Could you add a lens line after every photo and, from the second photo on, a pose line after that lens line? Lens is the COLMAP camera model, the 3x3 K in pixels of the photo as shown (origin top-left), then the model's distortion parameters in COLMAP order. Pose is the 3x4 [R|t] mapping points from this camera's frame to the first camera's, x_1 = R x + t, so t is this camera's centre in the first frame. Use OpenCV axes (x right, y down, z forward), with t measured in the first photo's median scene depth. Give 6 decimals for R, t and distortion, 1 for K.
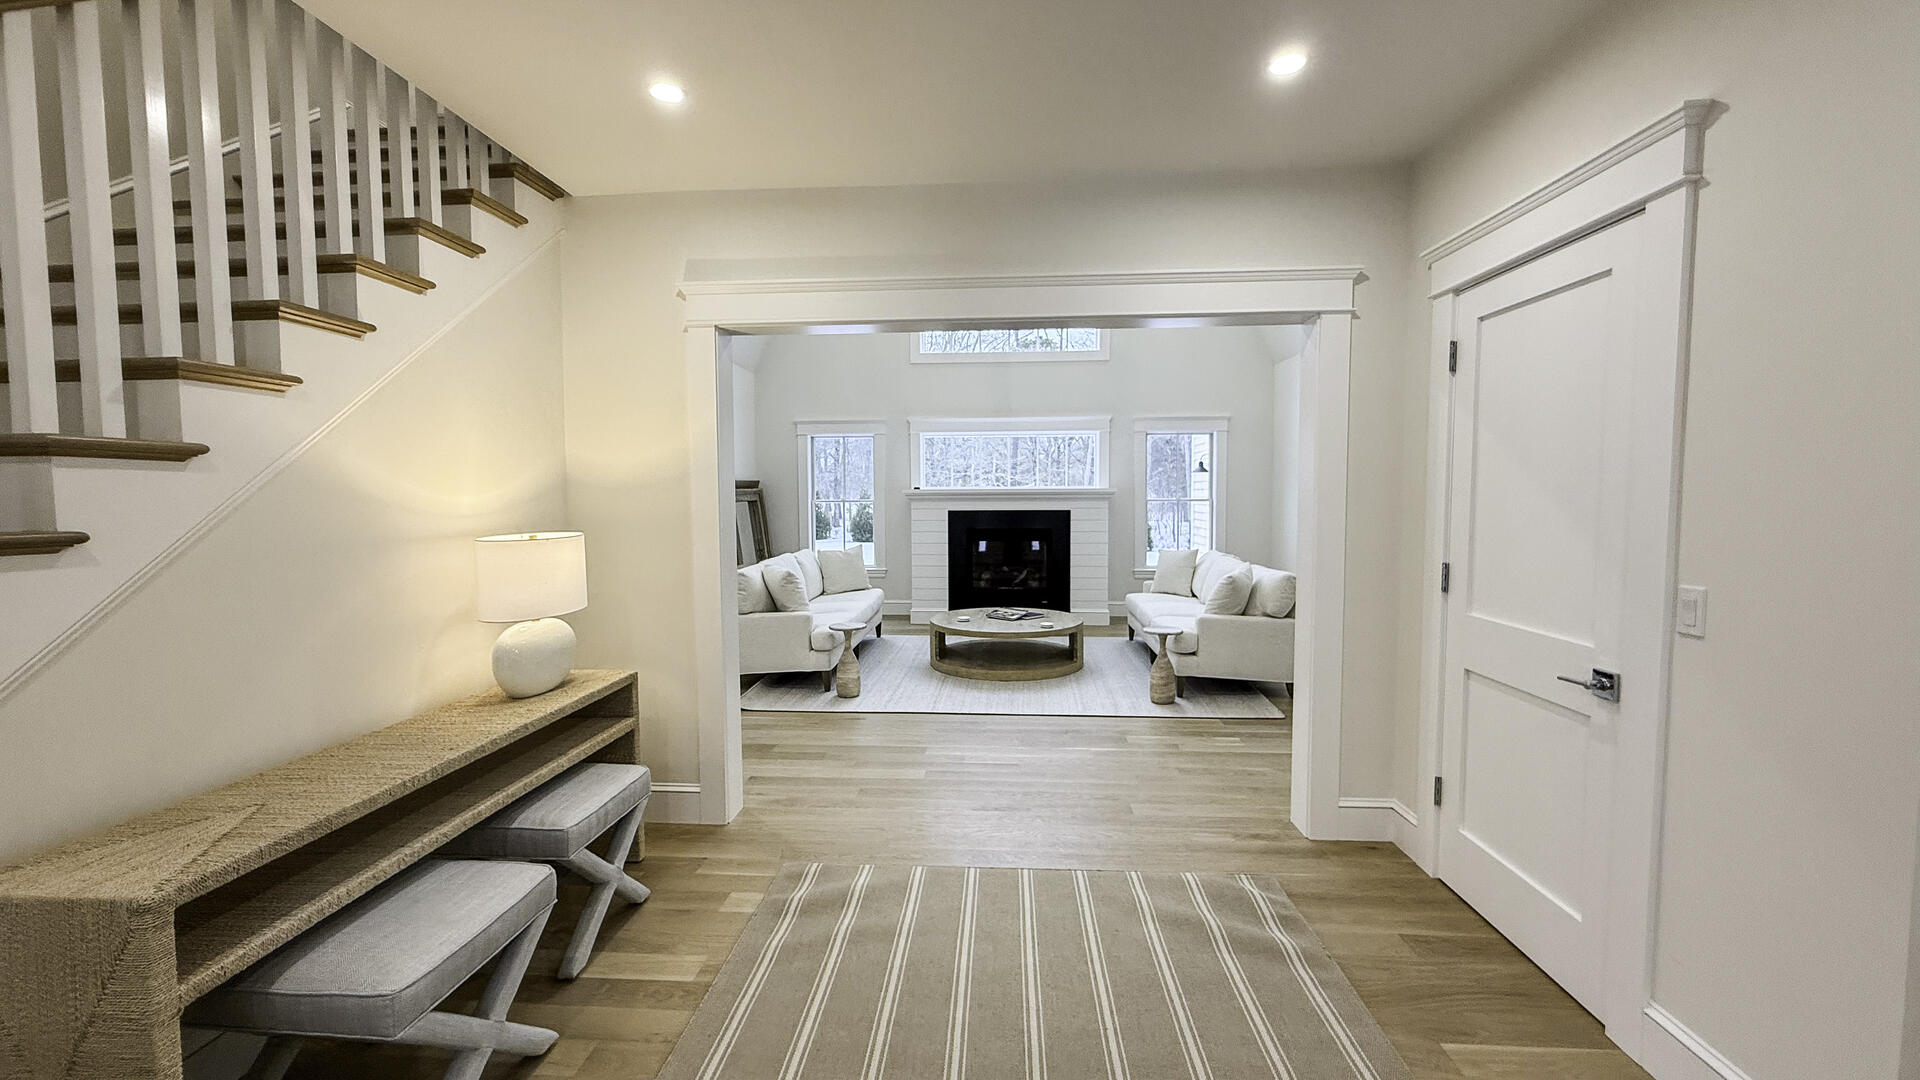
lens RADIAL K [[768.6, 0, 957.0], [0, 768.6, 538.2], [0, 0, 1]] dist [0.001947, -0.000262]
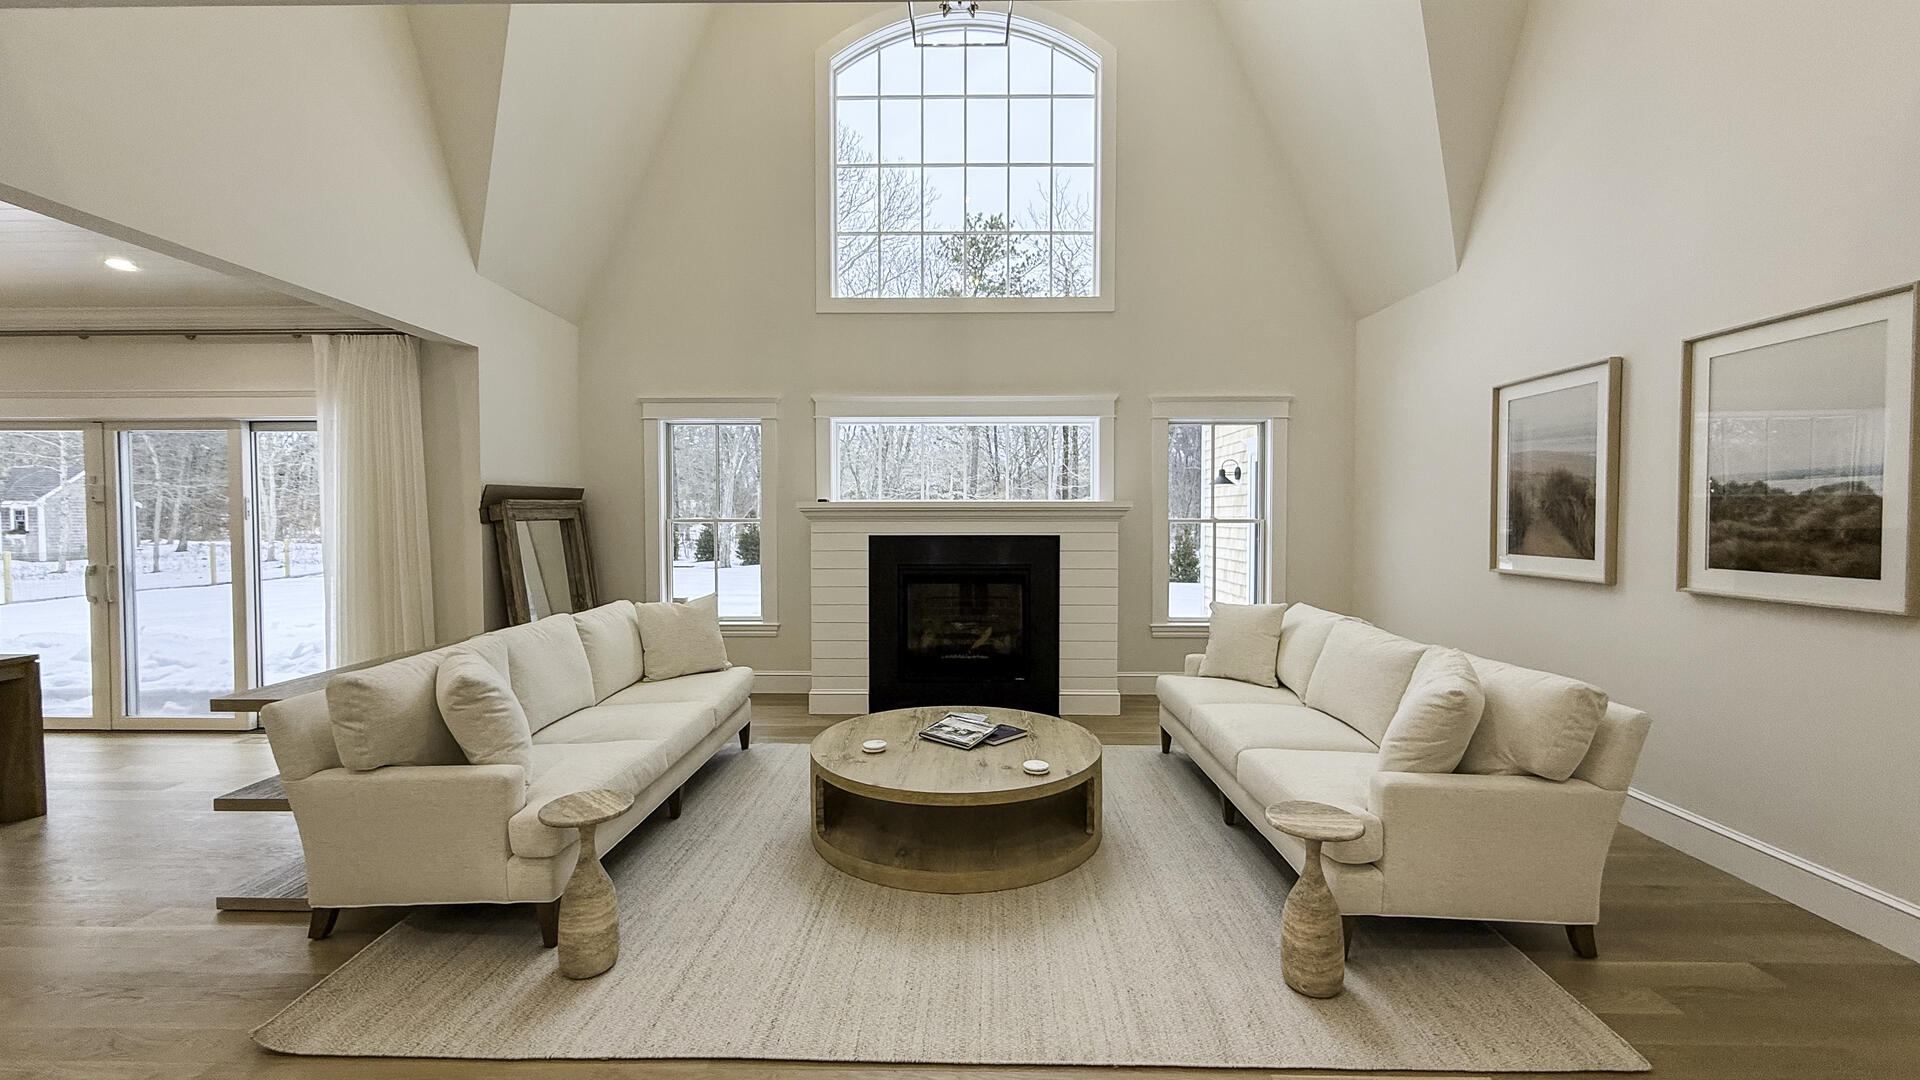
lens RADIAL K [[768.6, 0, 963.7], [0, 768.6, 543.1], [0, 0, 1]] dist [0.001947, -0.000262]
pose [[0.998108, 0.001848, 0.061464, 0.043521], [-0.000580, 0.999787, -0.020643, -0.025660], [-0.061489, 0.020568, 0.997896, 0.560771]]
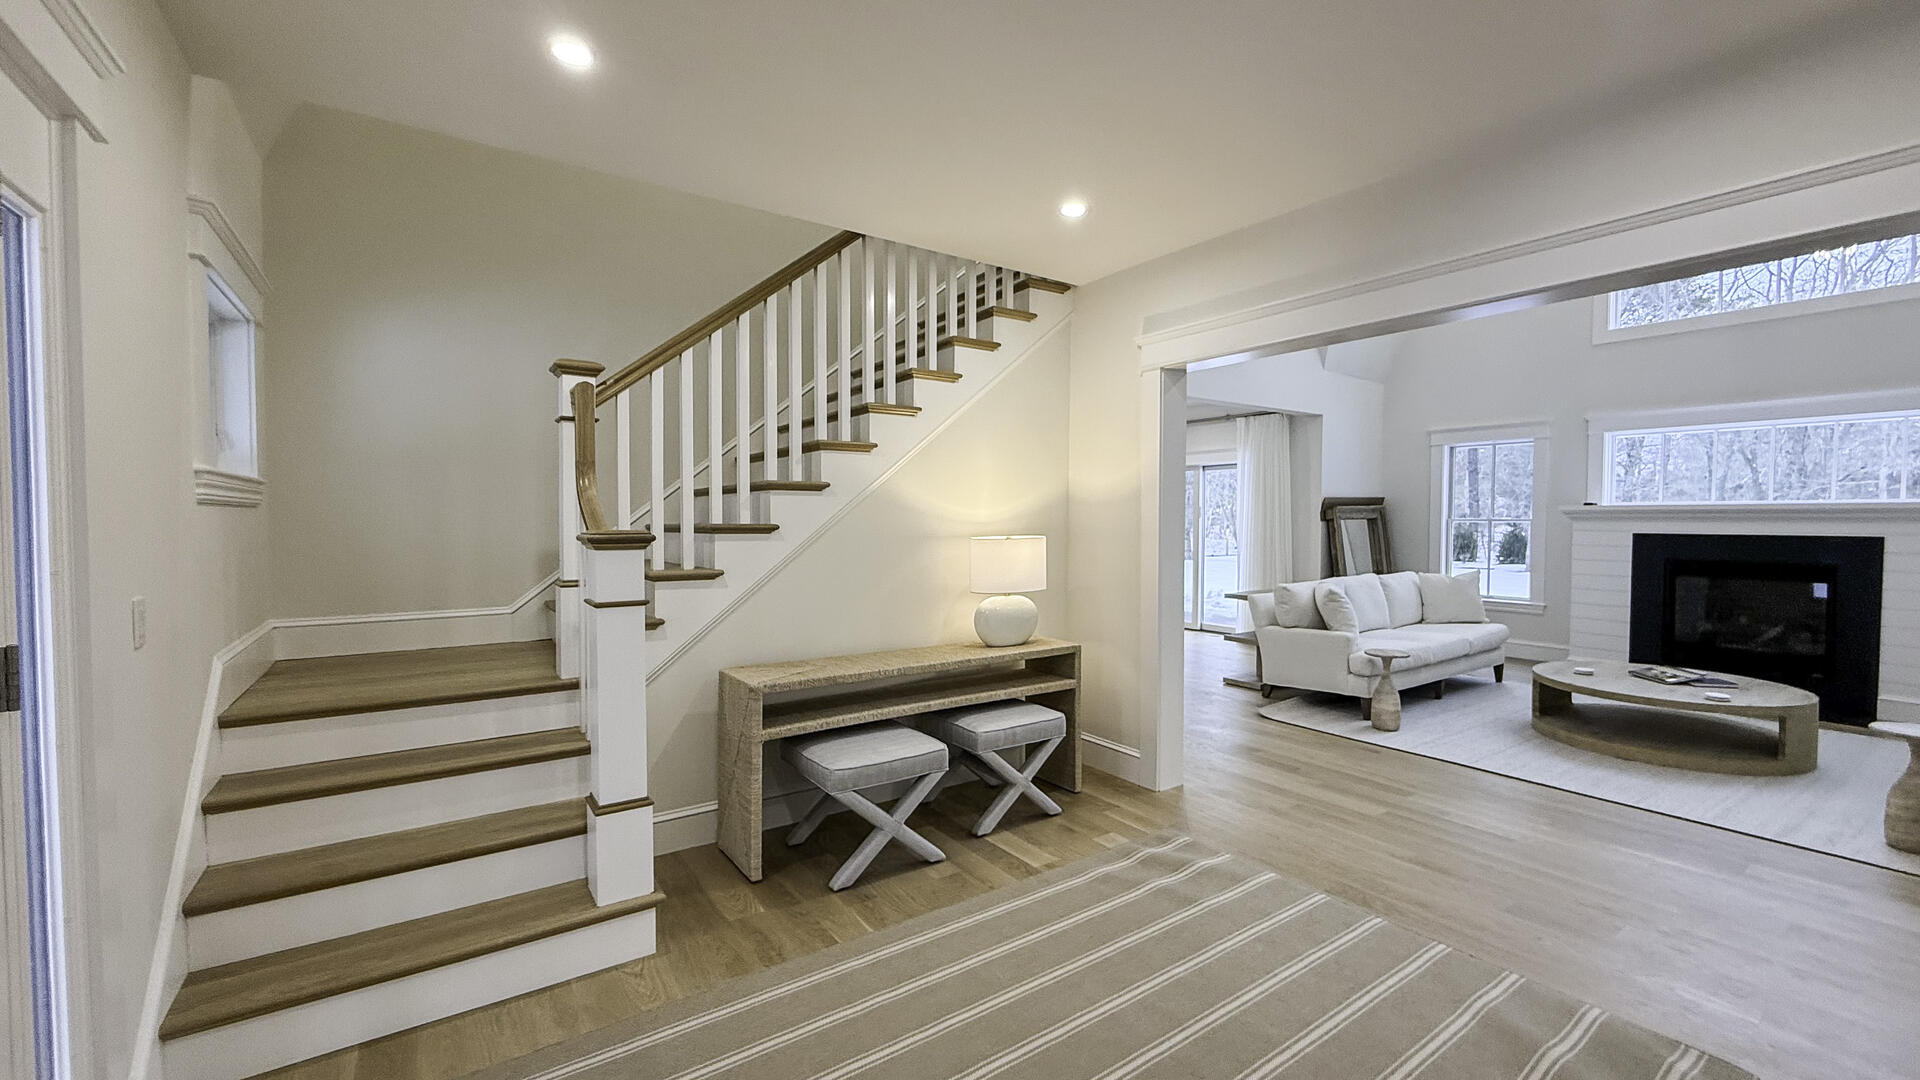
lens RADIAL K [[768.6, 0, 951.4], [0, 768.6, 538.0], [0, 0, 1]] dist [0.001947, -0.000262]
pose [[0.621687, 0.027838, -0.782771, 0.256736], [-0.047120, 0.998887, -0.001899, 0.002757], [0.781847, 0.038065, 0.622307, 0.008397]]
